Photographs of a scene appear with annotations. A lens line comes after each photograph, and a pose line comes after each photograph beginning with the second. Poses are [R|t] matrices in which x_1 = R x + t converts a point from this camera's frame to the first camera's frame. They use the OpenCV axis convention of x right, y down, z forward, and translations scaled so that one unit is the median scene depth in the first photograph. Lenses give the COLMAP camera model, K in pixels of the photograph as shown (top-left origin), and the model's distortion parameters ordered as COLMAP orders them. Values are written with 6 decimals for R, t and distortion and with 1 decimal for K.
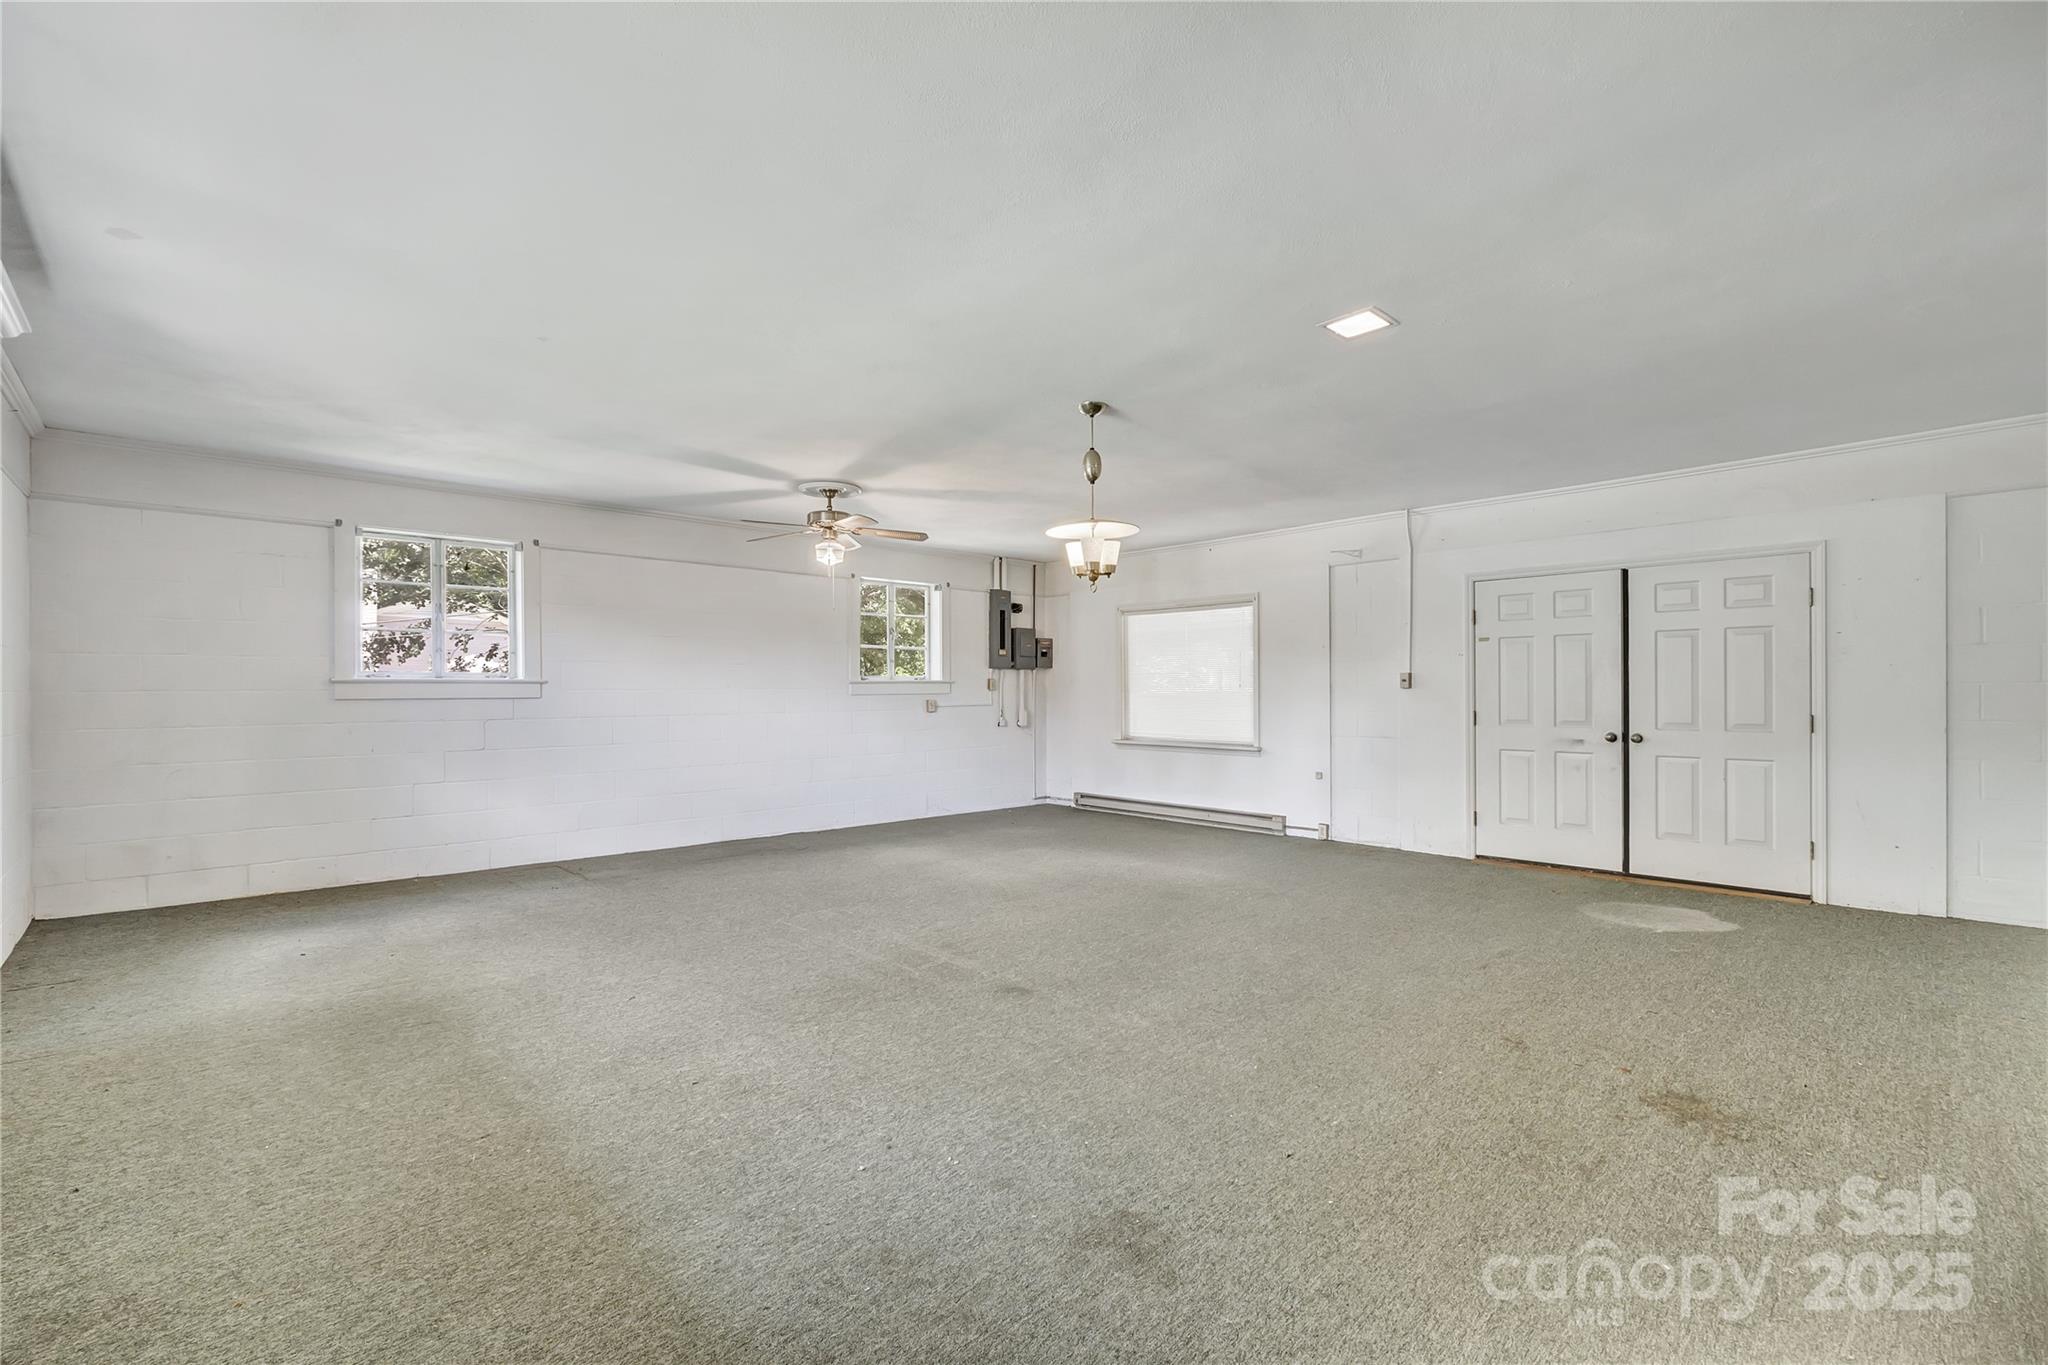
lens RADIAL K [[871.7, 0, 1028.3], [0, 871.7, 696.4], [0, 0, 1]] dist [-0.003040, -0.000589]
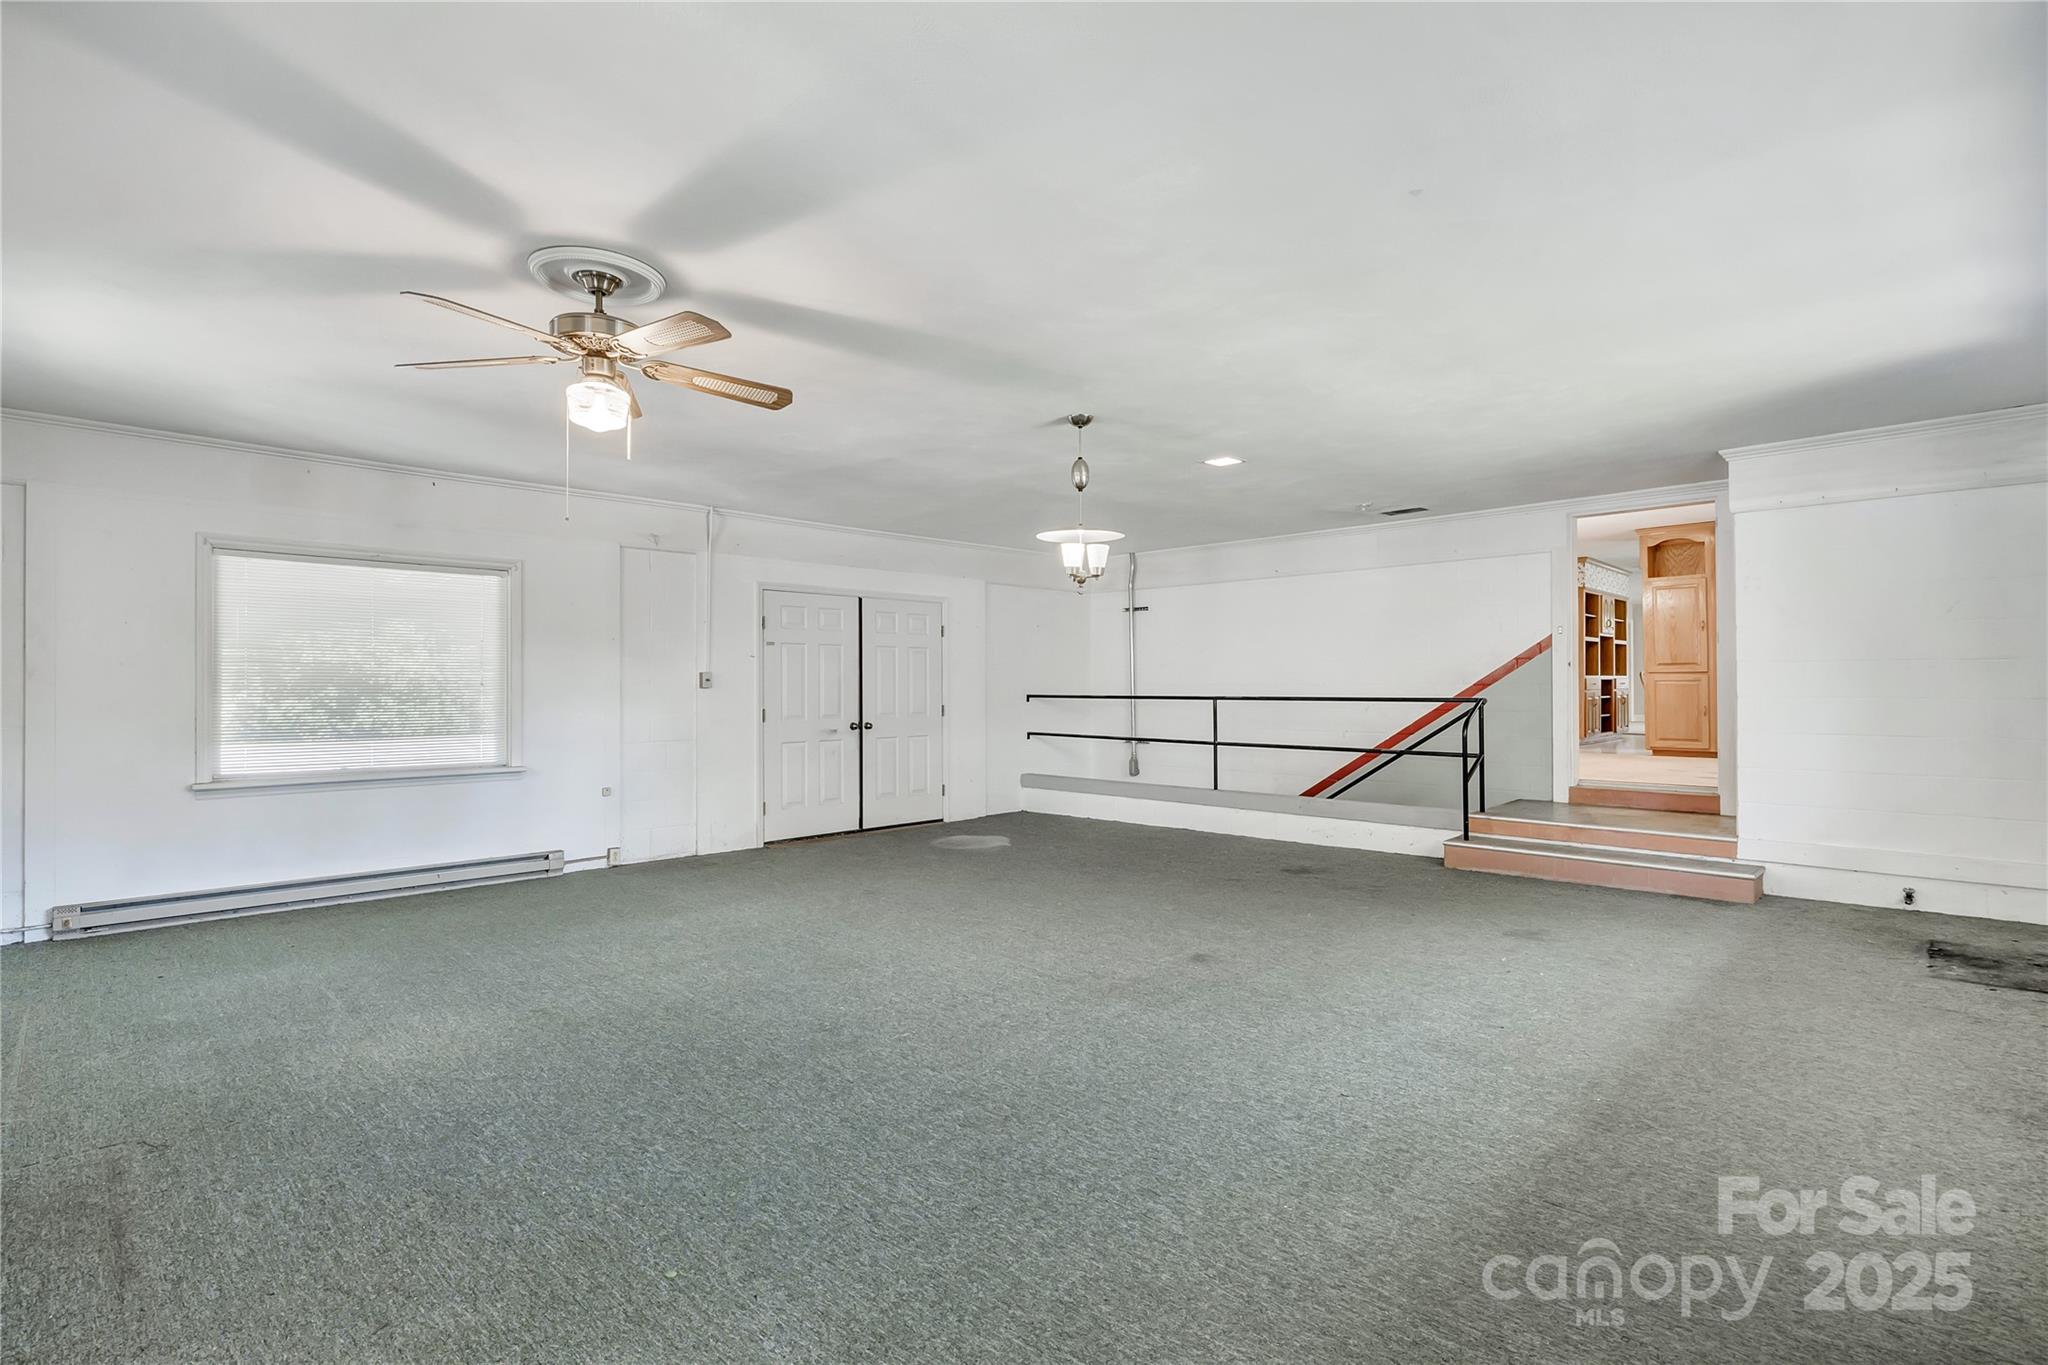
lens RADIAL K [[964.2, 0, 1025.7], [0, 964.2, 677.0], [0, 0, 1]] dist [-0.013808, 0.000356]
pose [[-0.021826, 0.015059, 0.999648, -0.749085], [0.012995, 0.999806, -0.014777, -0.001771], [-0.999677, 0.012668, -0.022017, 0.755307]]
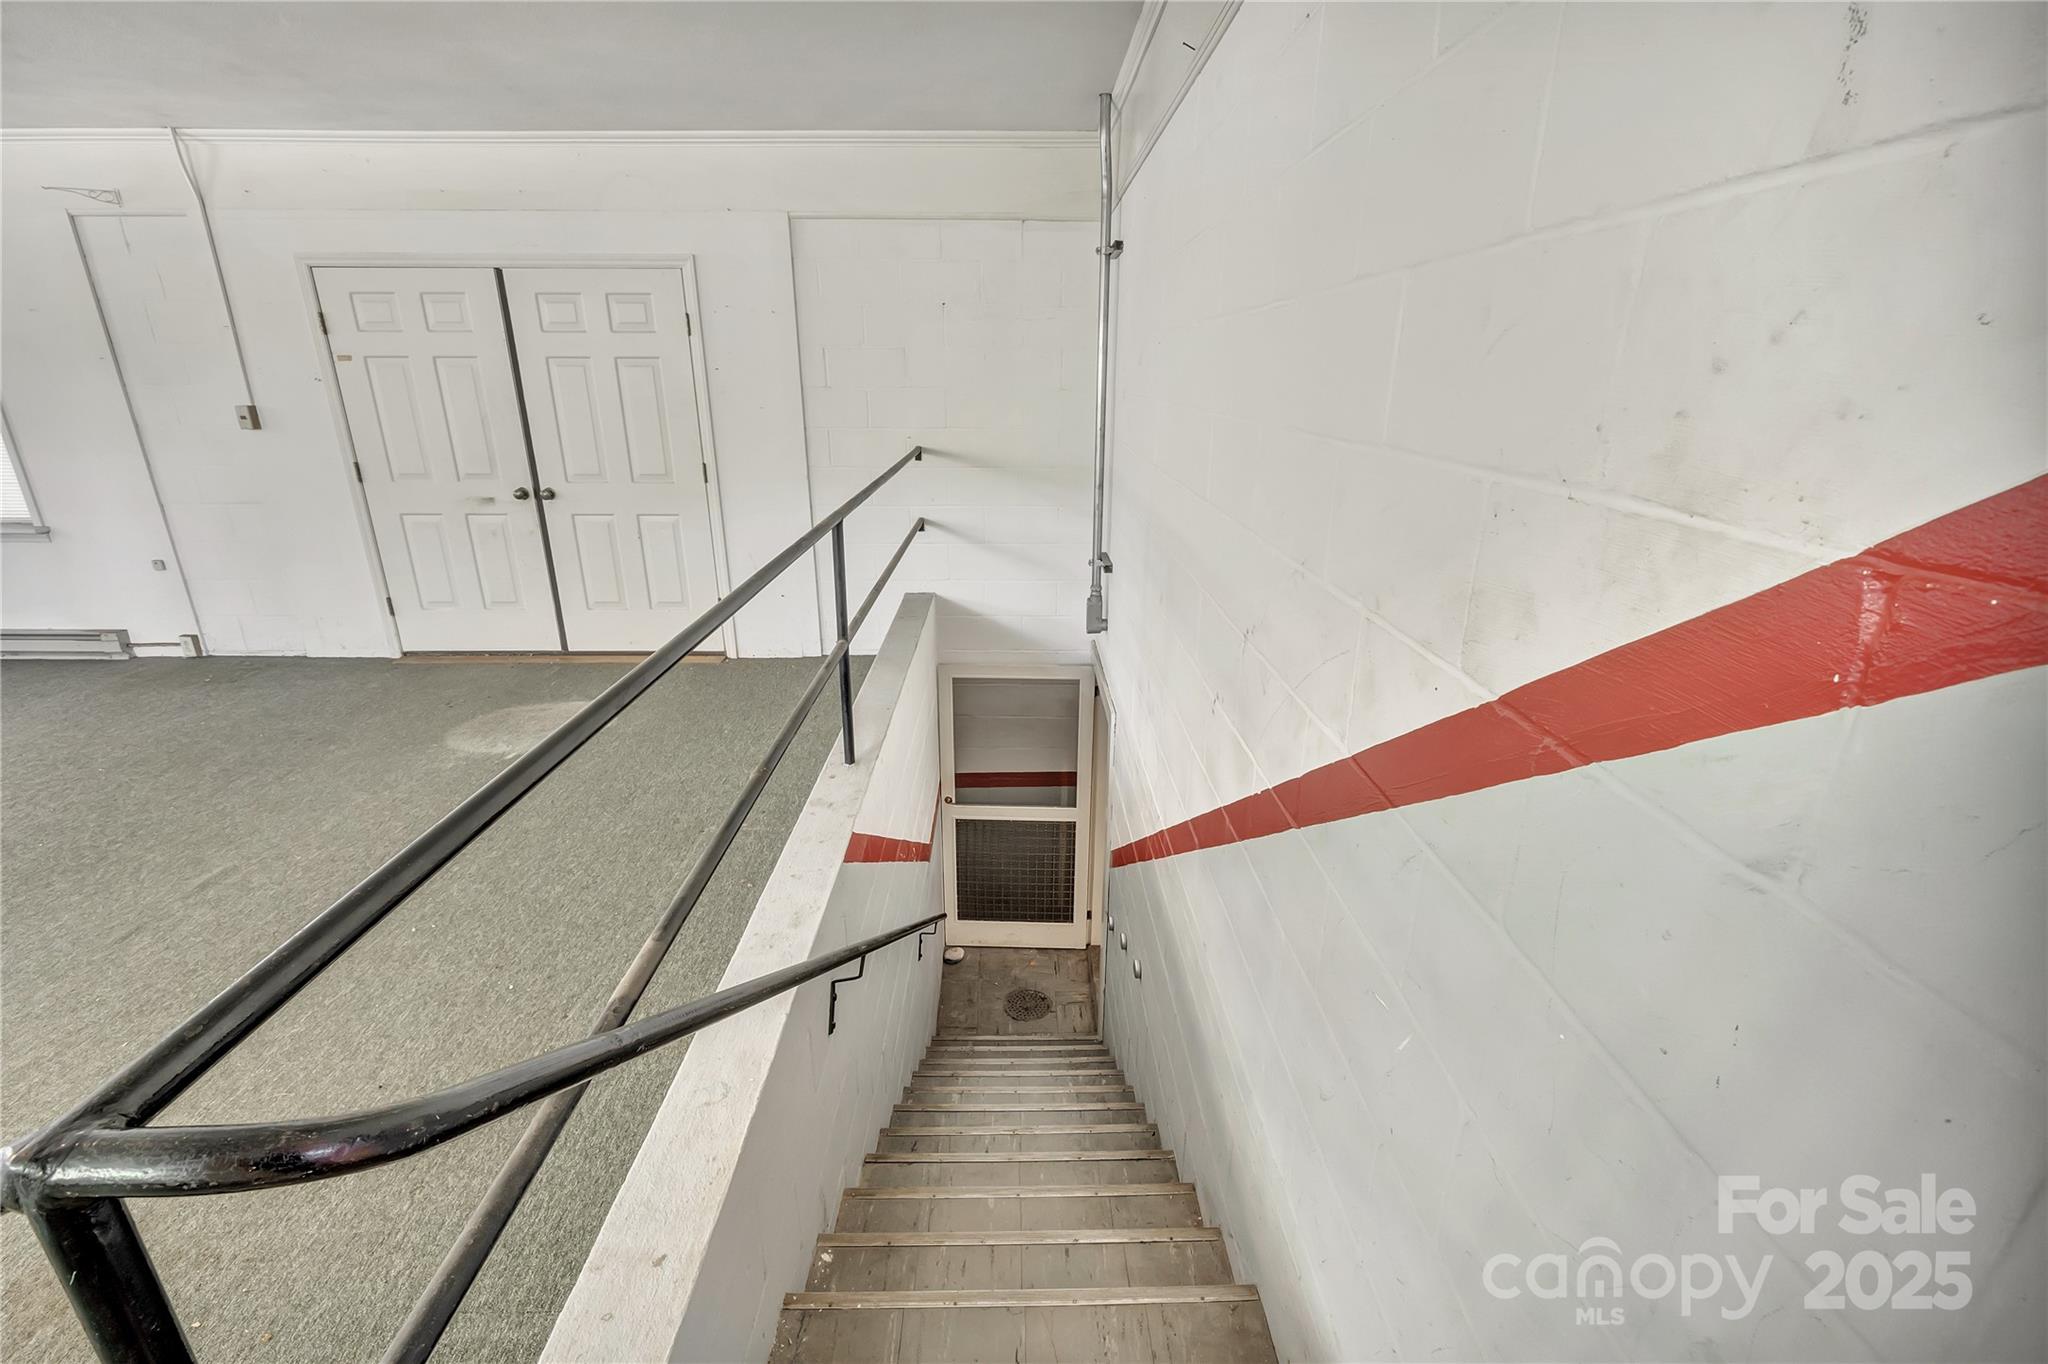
lens RADIAL K [[871.7, 0, 1025.5], [0, 871.7, 672.7], [0, 0, 1]] dist [-0.003040, -0.000589]
pose [[0.684828, -0.229798, 0.691523, 0.382227], [-0.002476, 0.948236, 0.317557, -0.052368], [-0.728700, -0.219184, 0.648810, 0.093191]]
